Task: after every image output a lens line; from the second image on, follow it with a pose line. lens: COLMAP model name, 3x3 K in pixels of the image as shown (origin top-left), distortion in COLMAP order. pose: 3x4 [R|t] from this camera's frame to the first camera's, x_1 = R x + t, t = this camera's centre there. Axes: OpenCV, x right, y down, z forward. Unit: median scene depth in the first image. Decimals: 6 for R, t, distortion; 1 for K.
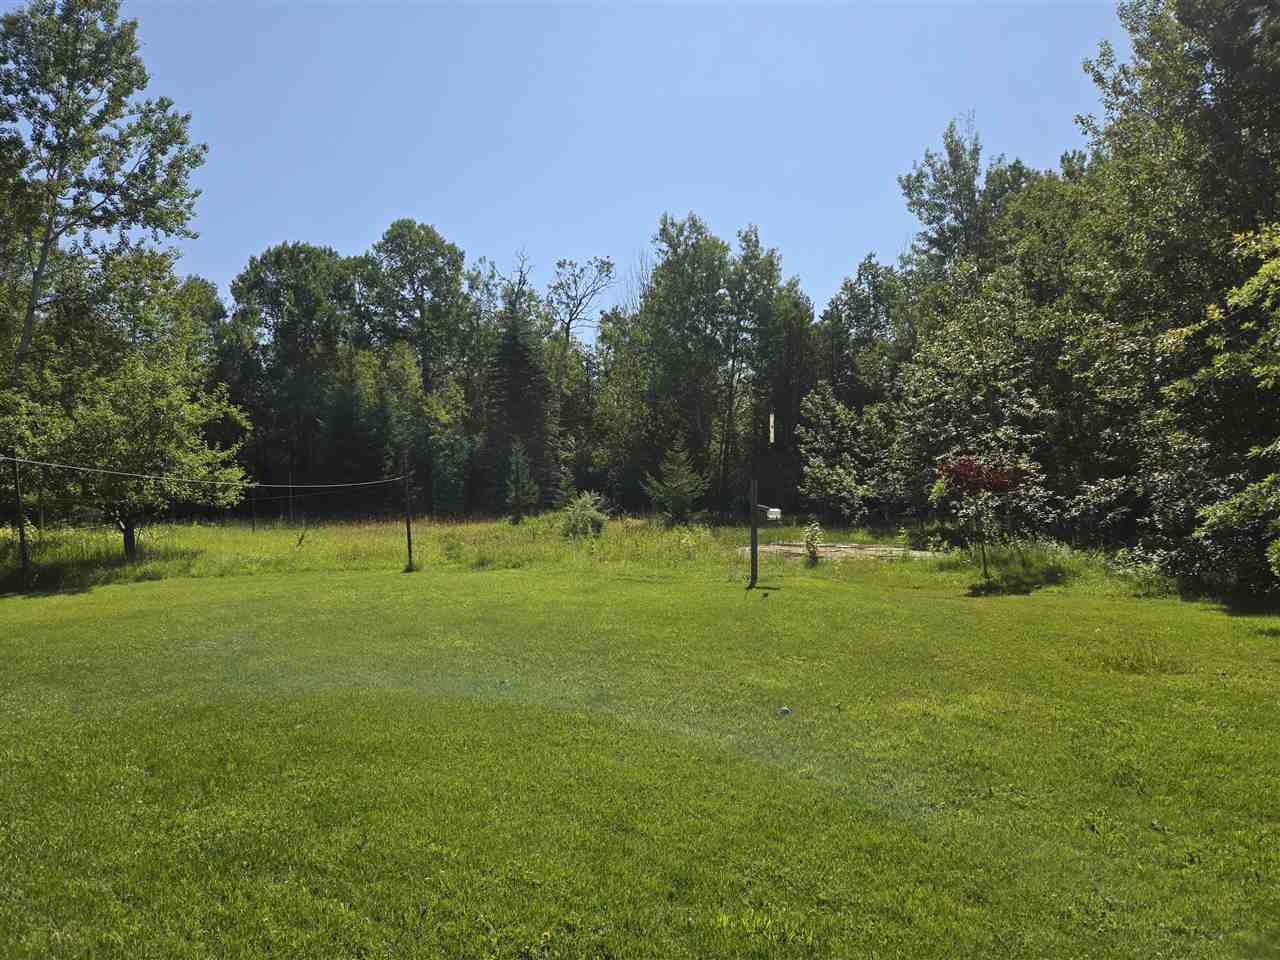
lens RADIAL K [[852.0, 0, 638.7], [0, 852.0, 482.3], [0, 0, 1]] dist [0.025115, -0.013449]
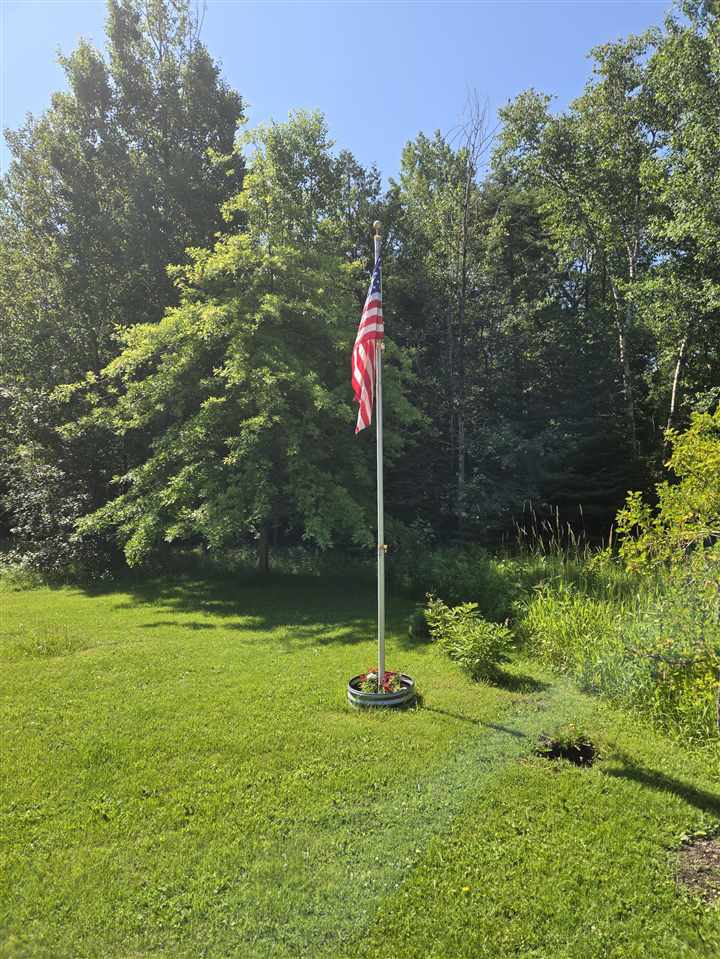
lens RADIAL K [[638.4, 0, 361.6], [0, 638.4, 476.6], [0, 0, 1]] dist [0.025115, -0.013449]
pose [[0.473601, 0.042649, 0.879706, -0.022883], [-0.010410, 0.999028, -0.042829, 0.001077], [-0.880678, 0.011126, 0.473585, 0.132293]]
